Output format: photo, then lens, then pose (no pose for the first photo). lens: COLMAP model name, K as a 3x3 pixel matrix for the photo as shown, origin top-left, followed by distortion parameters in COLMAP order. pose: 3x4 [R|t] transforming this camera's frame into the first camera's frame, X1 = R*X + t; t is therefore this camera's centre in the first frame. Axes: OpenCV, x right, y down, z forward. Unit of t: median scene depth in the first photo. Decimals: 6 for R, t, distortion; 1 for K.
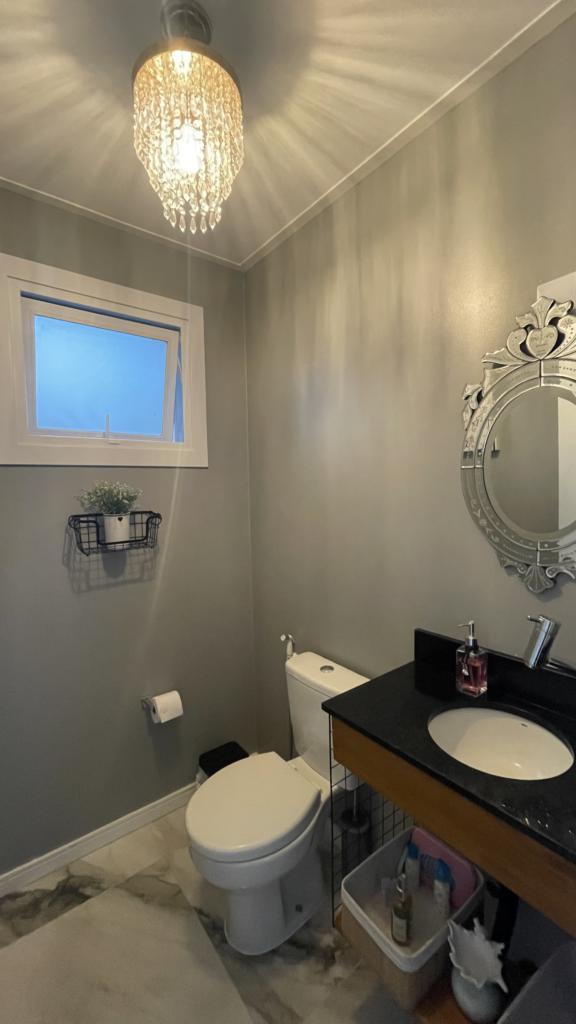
lens RADIAL K [[416.0, 0, 289.1], [0, 416.0, 512.0], [0, 0, 1]] dist [-0.005942, 0.000886]
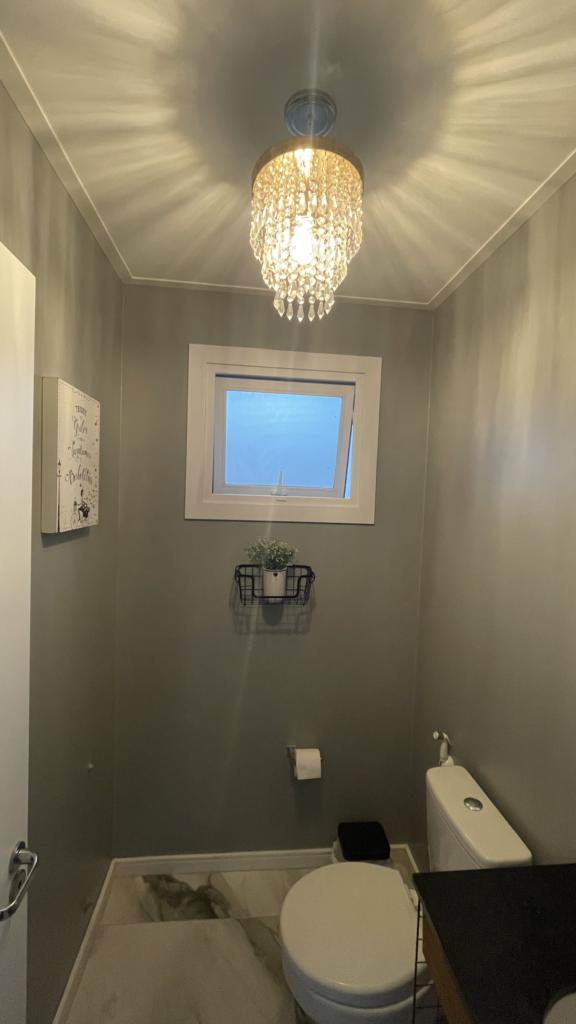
lens RADIAL K [[416.0, 0, 287.3], [0, 416.0, 511.5], [0, 0, 1]] dist [-0.005942, 0.000886]
pose [[0.842934, 0.073413, -0.532985, 0.165960], [-0.086053, 0.996290, 0.001134, -0.142894], [0.531090, 0.044909, 0.846124, 0.111447]]
